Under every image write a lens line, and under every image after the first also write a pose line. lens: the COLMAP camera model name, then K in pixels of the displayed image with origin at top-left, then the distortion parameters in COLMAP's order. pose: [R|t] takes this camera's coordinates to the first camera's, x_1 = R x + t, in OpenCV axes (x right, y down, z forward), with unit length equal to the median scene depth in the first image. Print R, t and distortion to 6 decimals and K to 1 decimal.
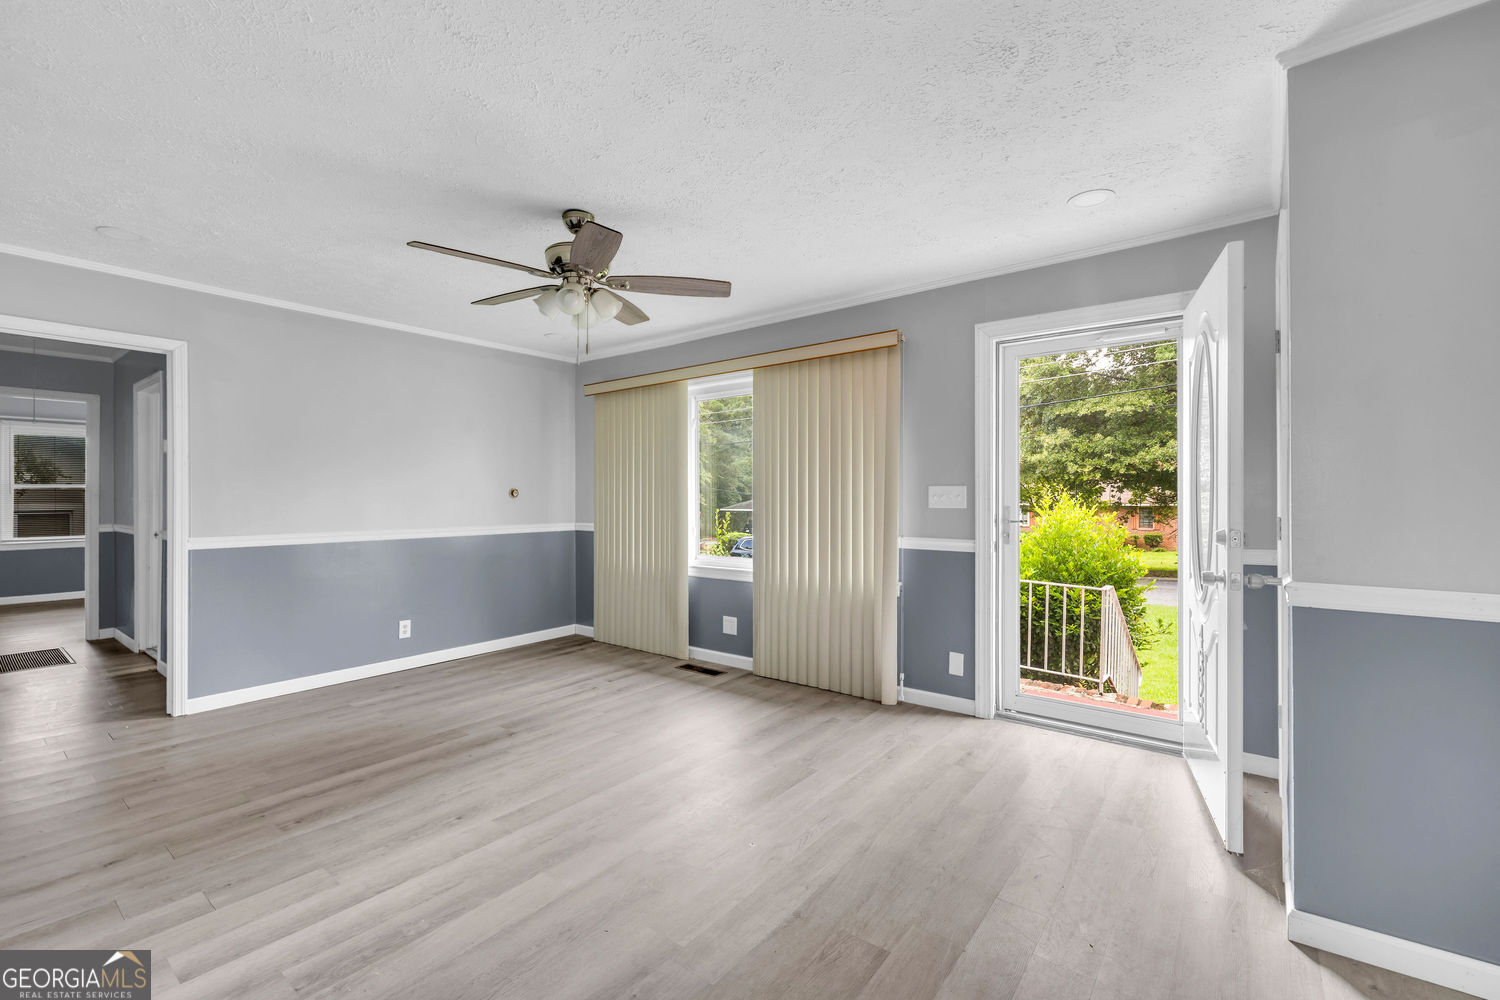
lens RADIAL K [[645.7, 0, 757.9], [0, 645.7, 492.4], [0, 0, 1]] dist [-0.000300, 0.000073]
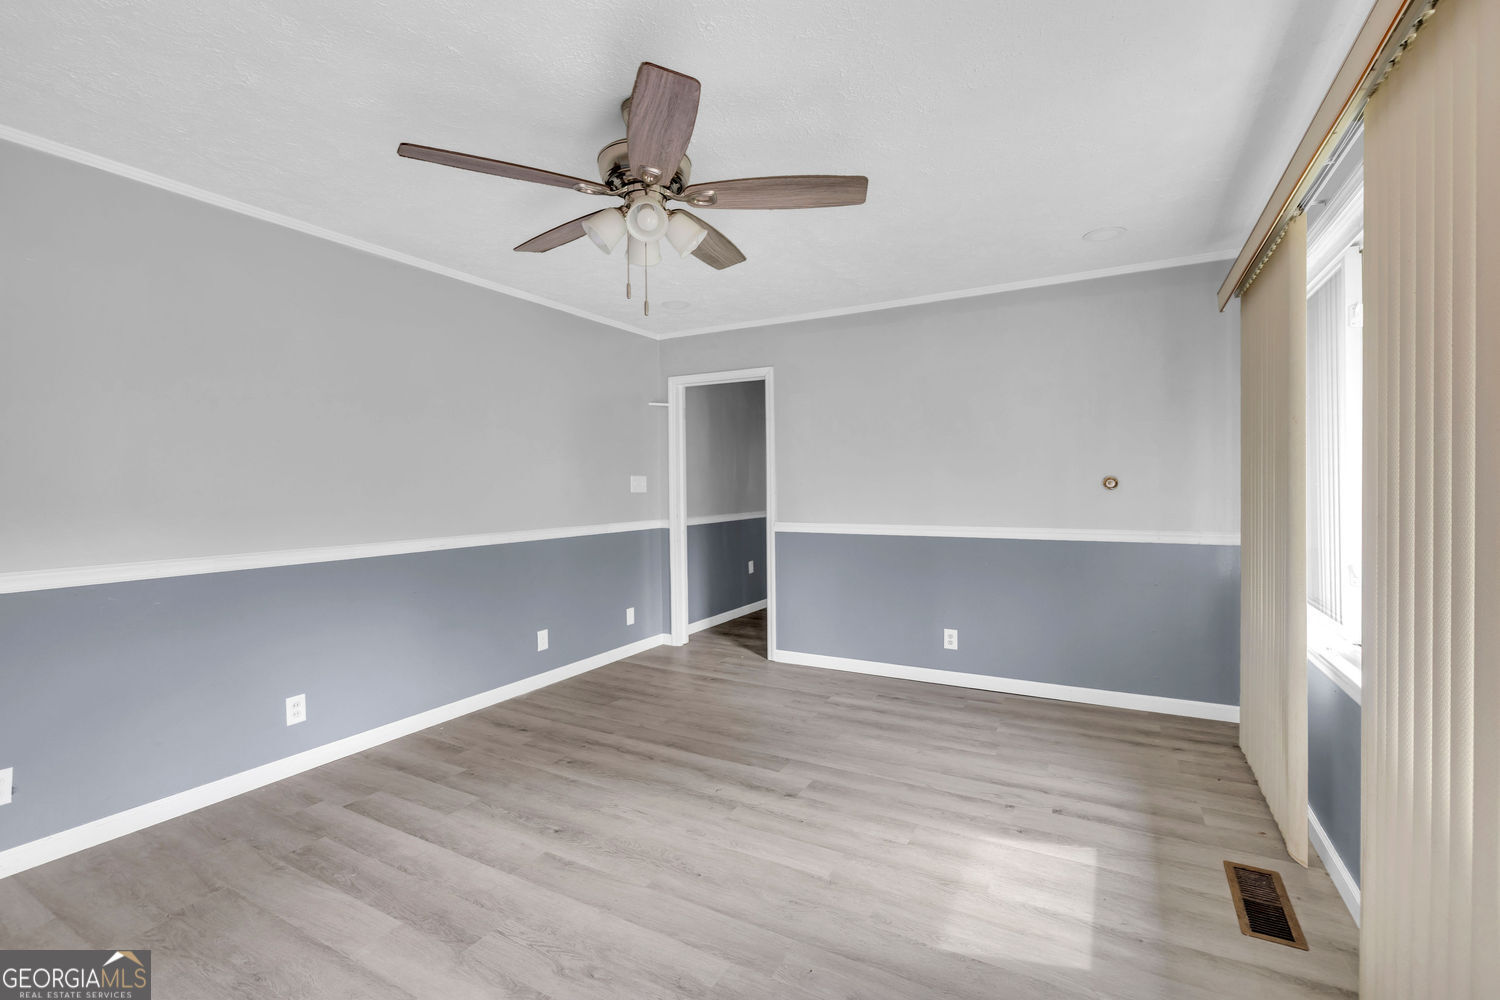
lens RADIAL K [[634.5, 0, 721.3], [0, 634.5, 493.2], [0, 0, 1]] dist [-0.001682, -0.000287]
pose [[0.151761, 0.010884, -0.988357, 0.424835], [0.013108, 0.999829, 0.013023, -0.000332], [0.988330, -0.014932, 0.151593, 0.961899]]
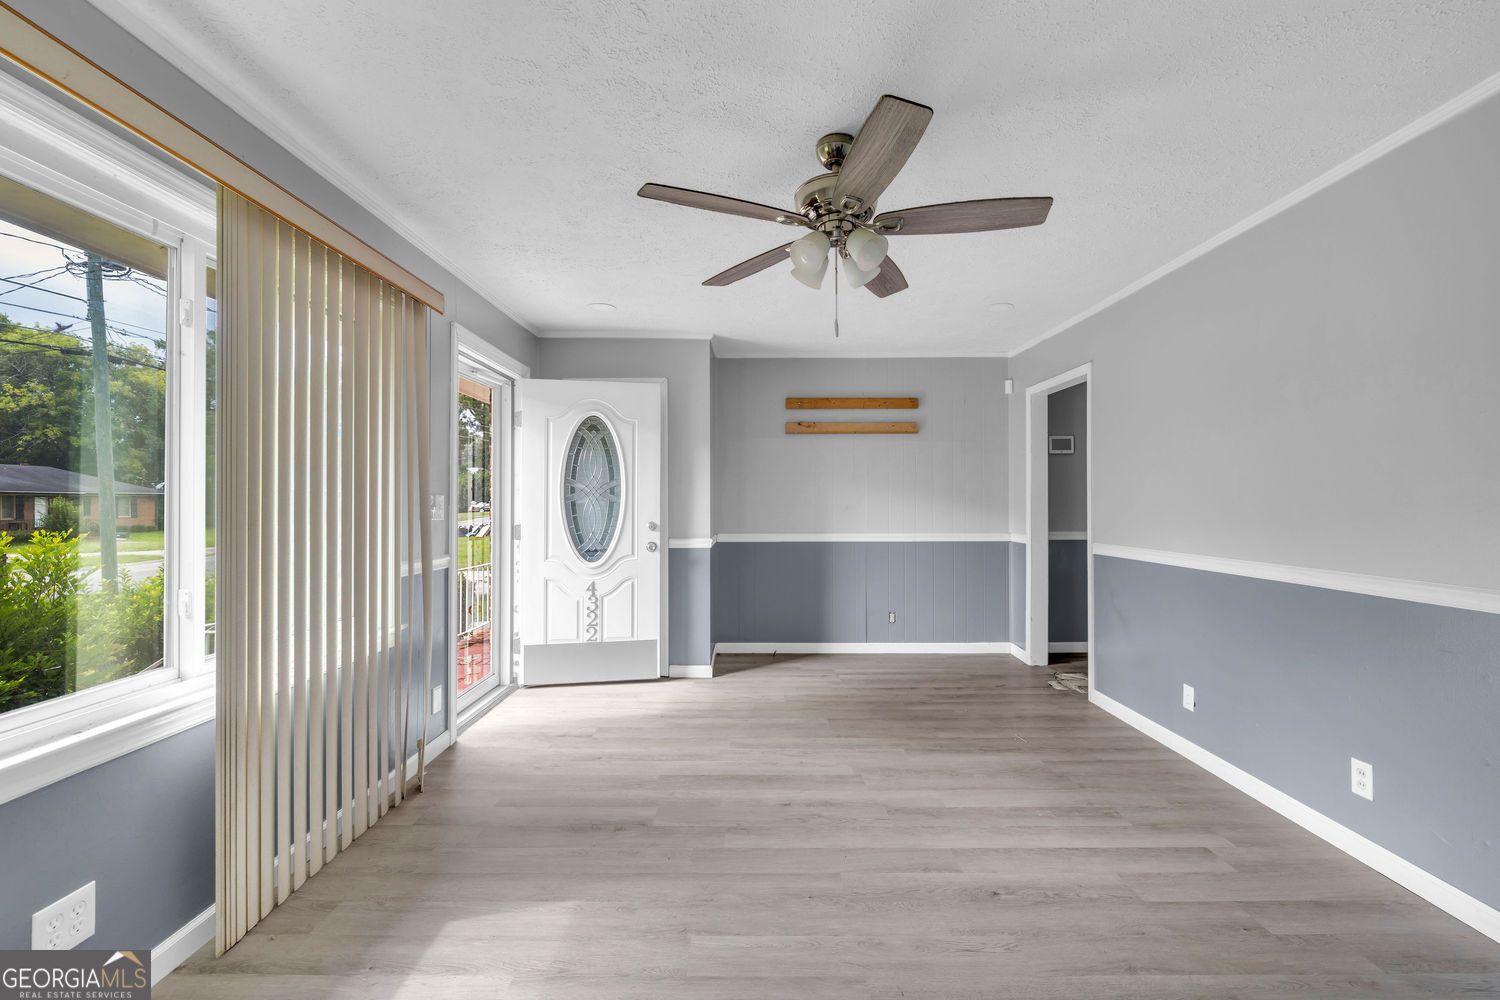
lens RADIAL K [[679.6, 0, 727.9], [0, 679.6, 500.9], [0, 0, 1]] dist [-0.002687, -0.000416]
pose [[-0.607697, 0.005038, 0.794153, -0.824934], [-0.000724, 0.999976, -0.006898, 0.006274], [-0.794169, -0.004767, -0.607678, 1.570083]]
